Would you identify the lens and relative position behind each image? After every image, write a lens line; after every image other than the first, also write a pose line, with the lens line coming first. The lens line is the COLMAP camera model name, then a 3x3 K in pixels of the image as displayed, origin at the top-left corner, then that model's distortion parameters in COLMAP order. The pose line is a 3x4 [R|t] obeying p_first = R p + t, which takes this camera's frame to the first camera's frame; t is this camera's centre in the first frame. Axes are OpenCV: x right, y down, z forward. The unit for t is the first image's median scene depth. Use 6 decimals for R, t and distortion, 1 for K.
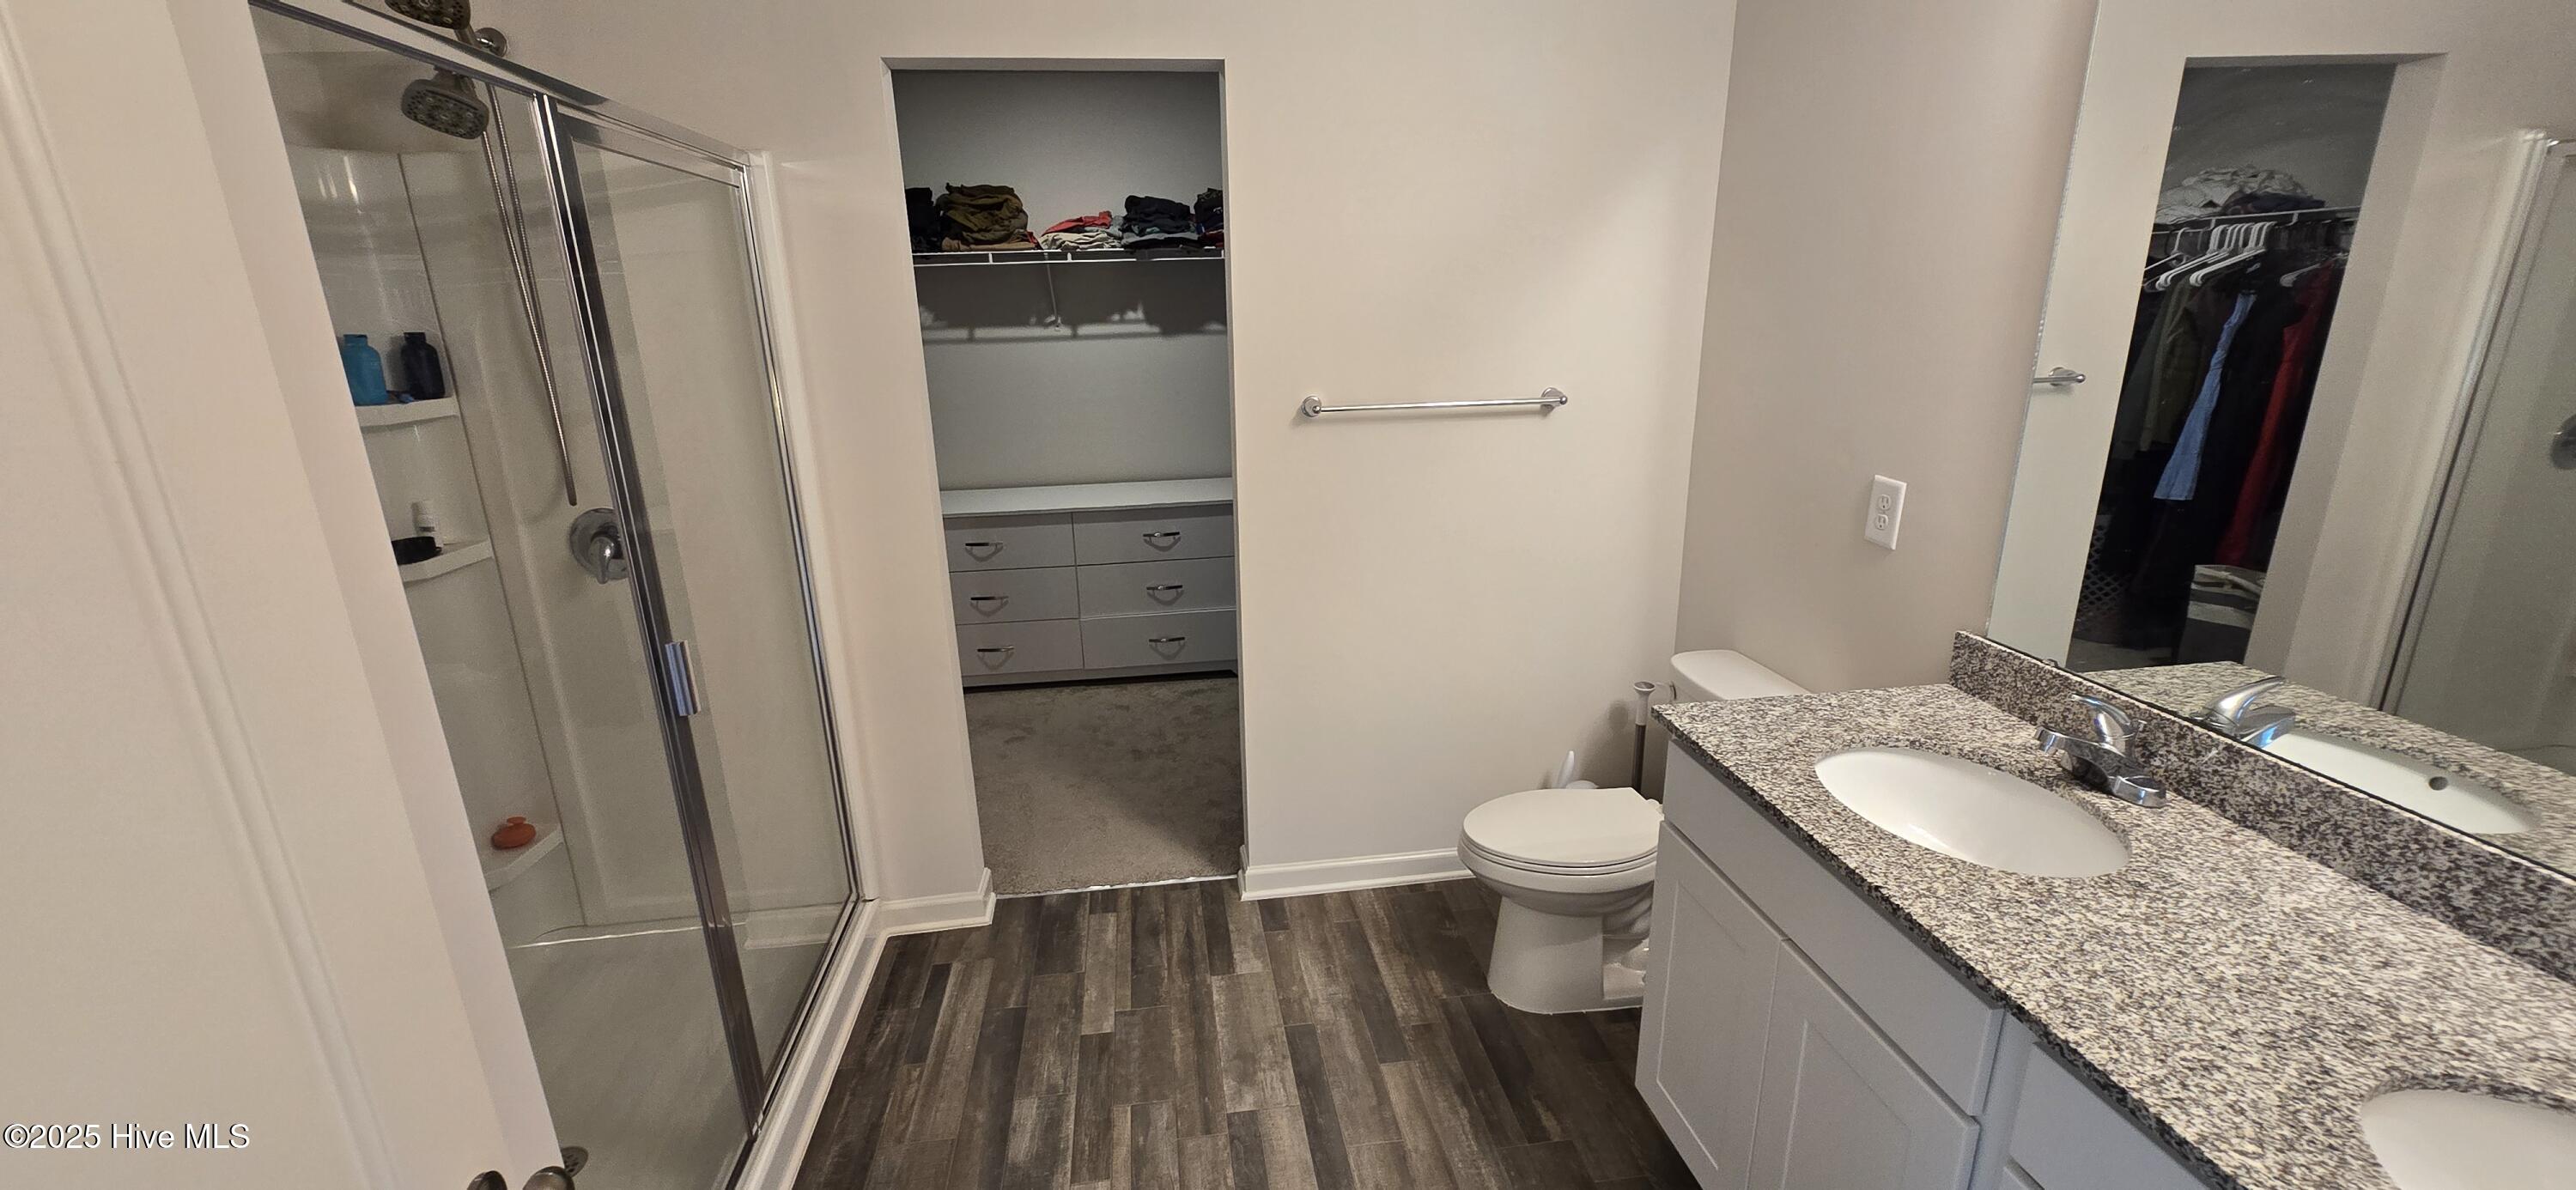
lens RADIAL K [[1057.0, 0, 1272.7], [0, 1057.0, 607.9], [0, 0, 1]] dist [-0.001198, -0.000092]
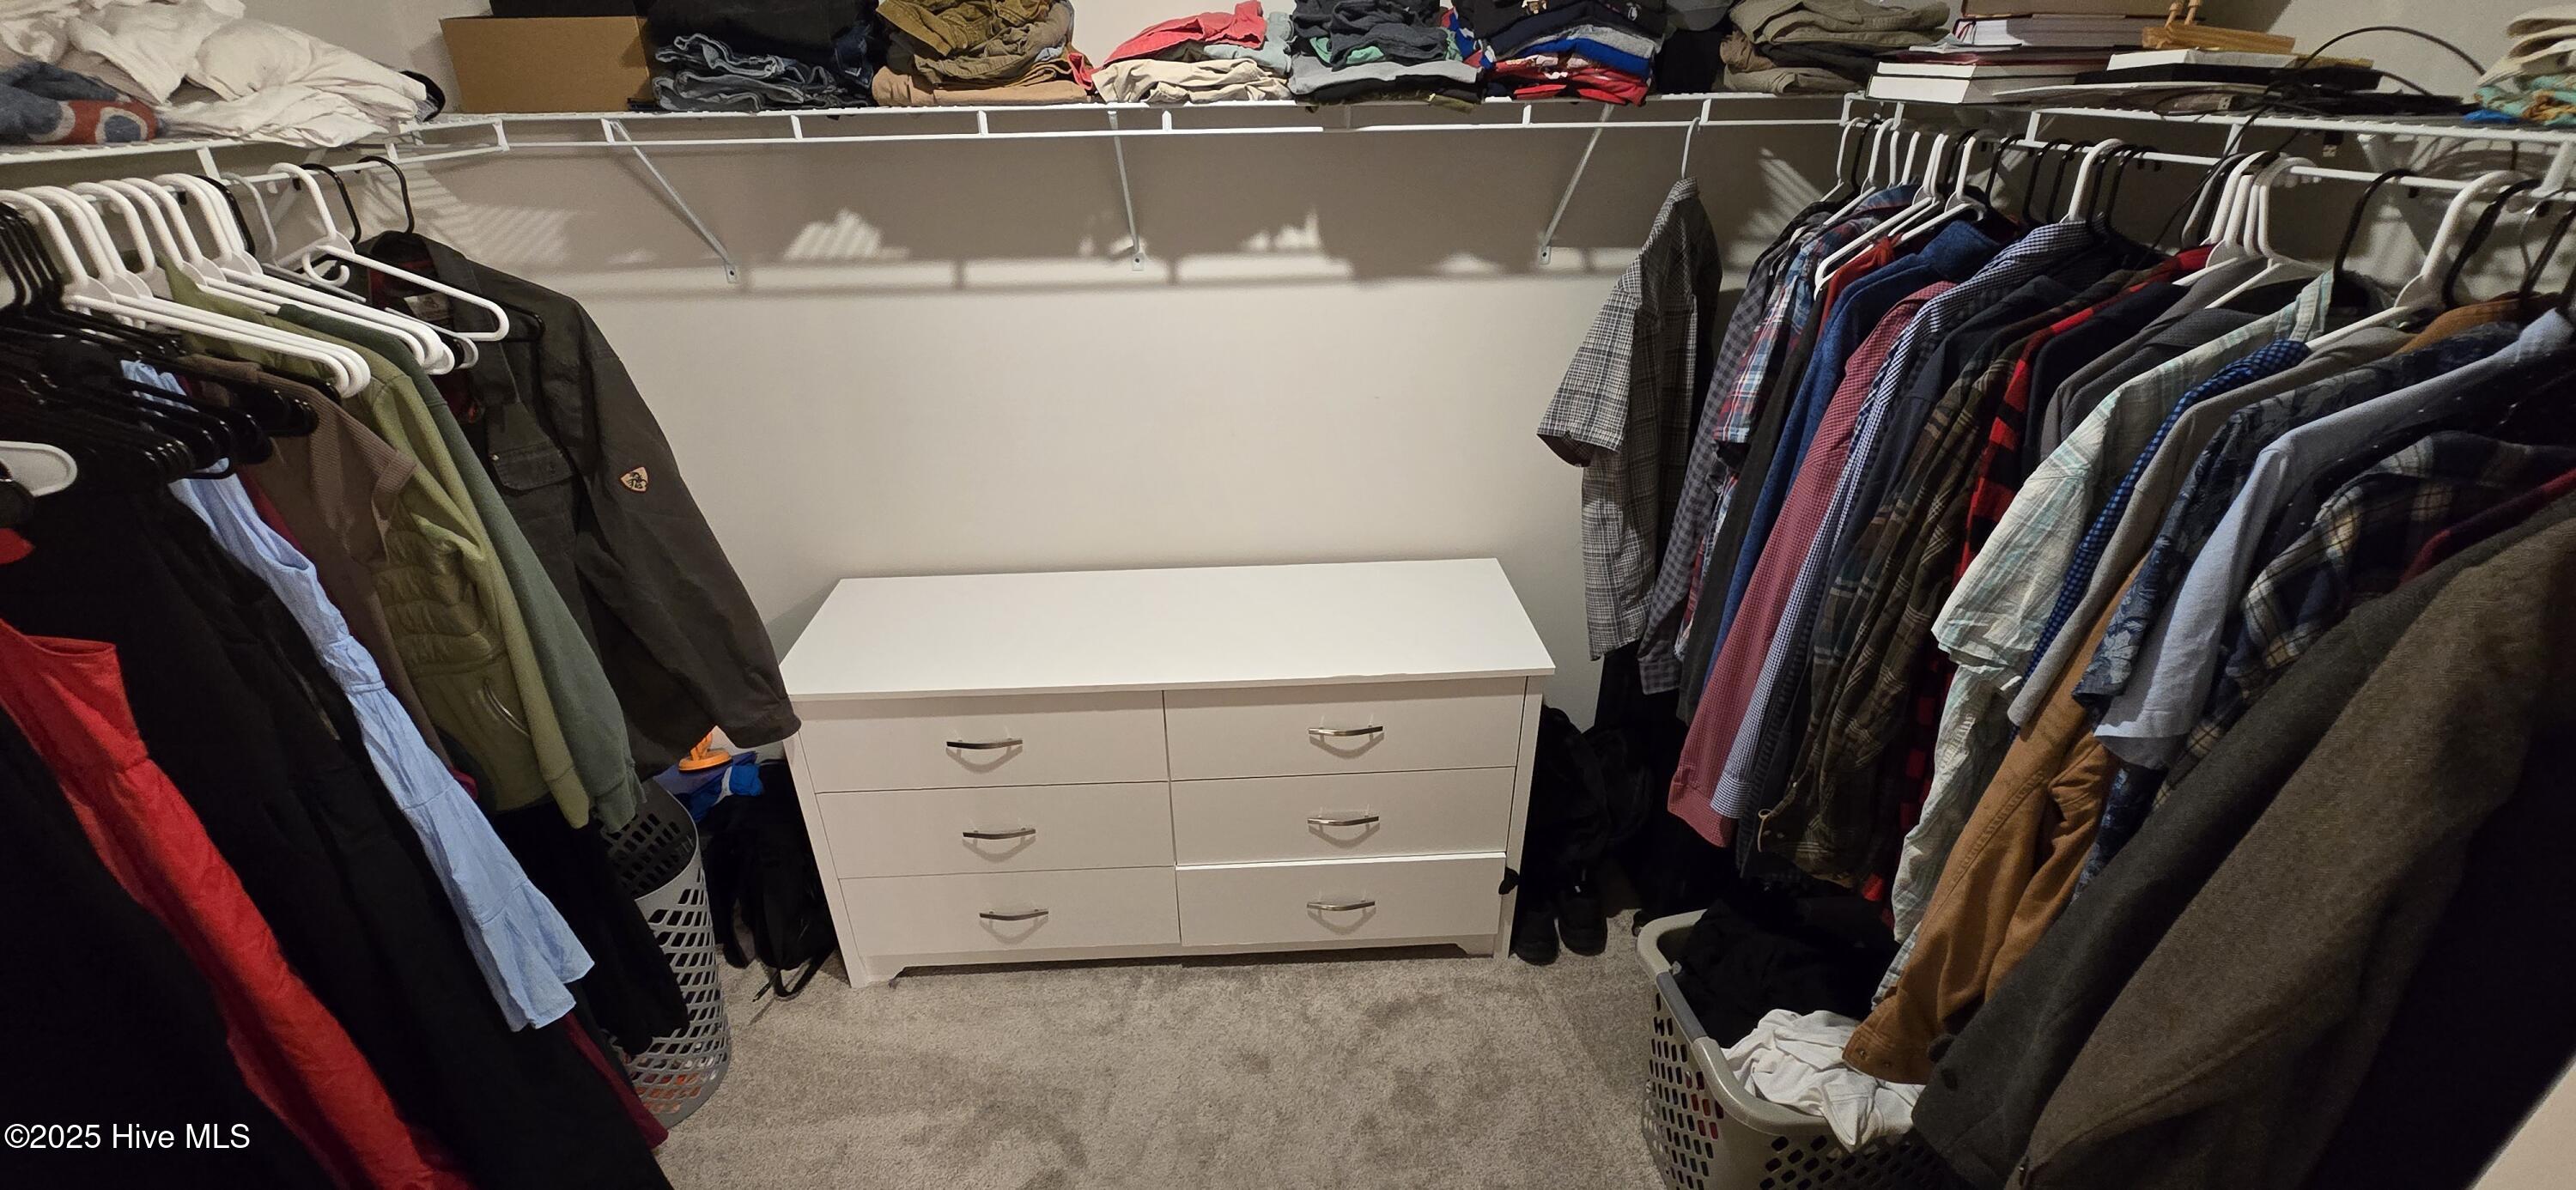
lens RADIAL K [[1057.0, 0, 1272.7], [0, 1057.0, 607.9], [0, 0, 1]] dist [-0.001198, -0.000092]
pose [[0.996508, 0.049104, -0.067527, -0.171143], [-0.035556, 0.981352, 0.188905, -0.339639], [0.075544, -0.185844, 0.979671, 0.843898]]
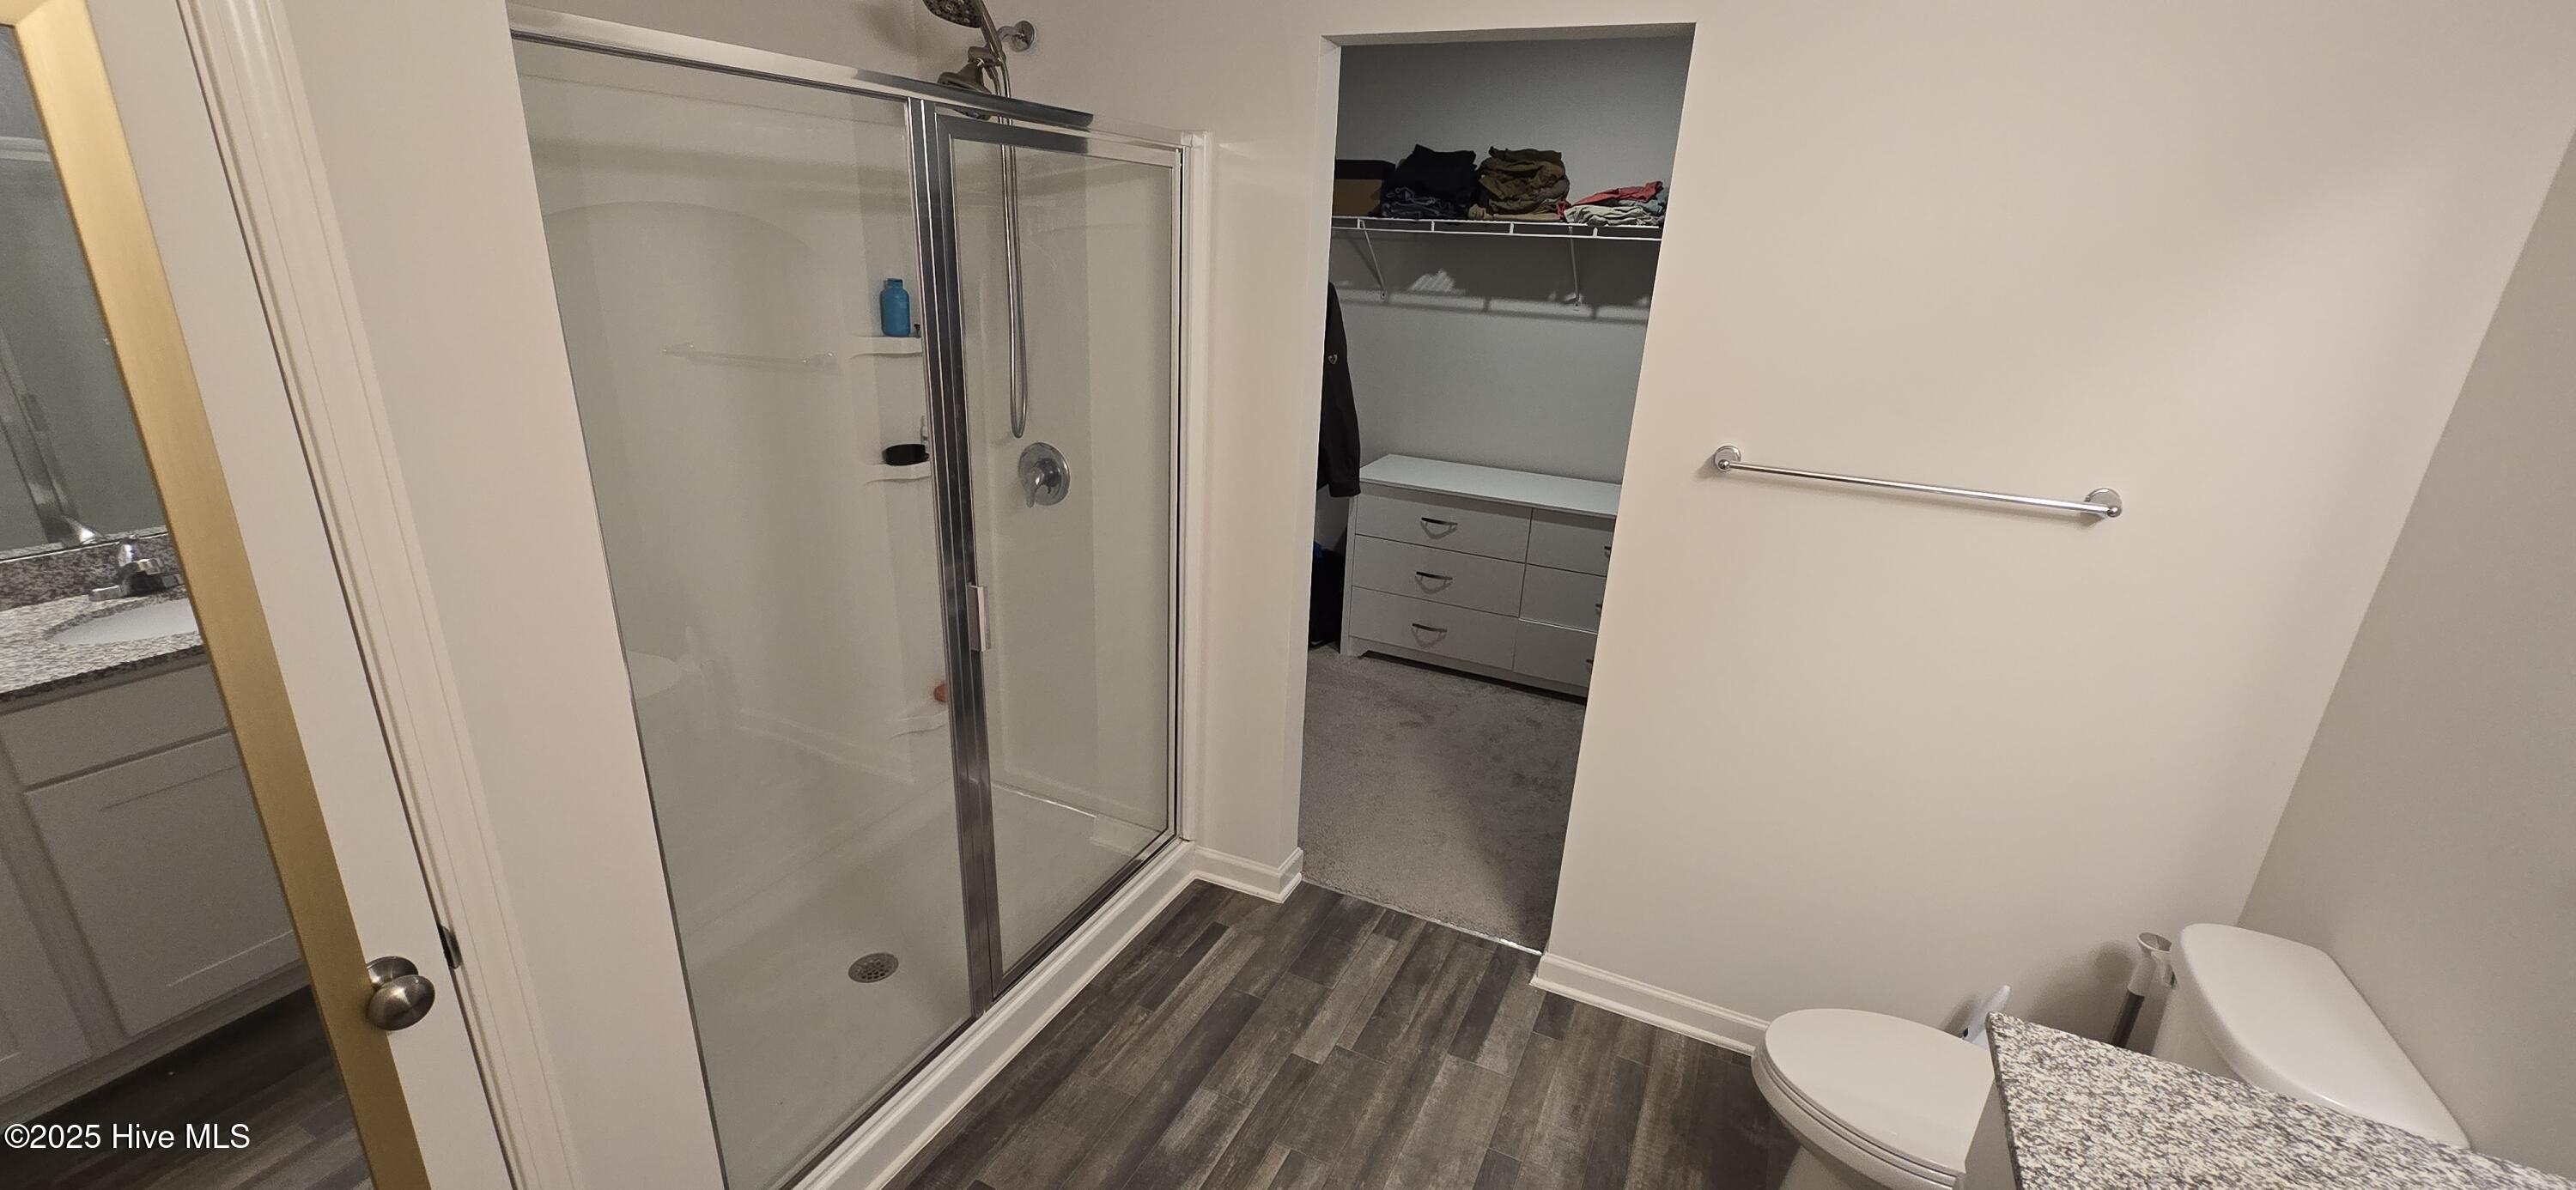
lens RADIAL K [[1057.0, 0, 1272.7], [0, 1057.0, 607.9], [0, 0, 1]] dist [-0.001198, -0.000092]
pose [[0.829005, 0.242493, -0.503932, 0.175068], [-0.216956, 0.969981, 0.109847, -0.088702], [0.515442, 0.018267, 0.856730, 0.126018]]
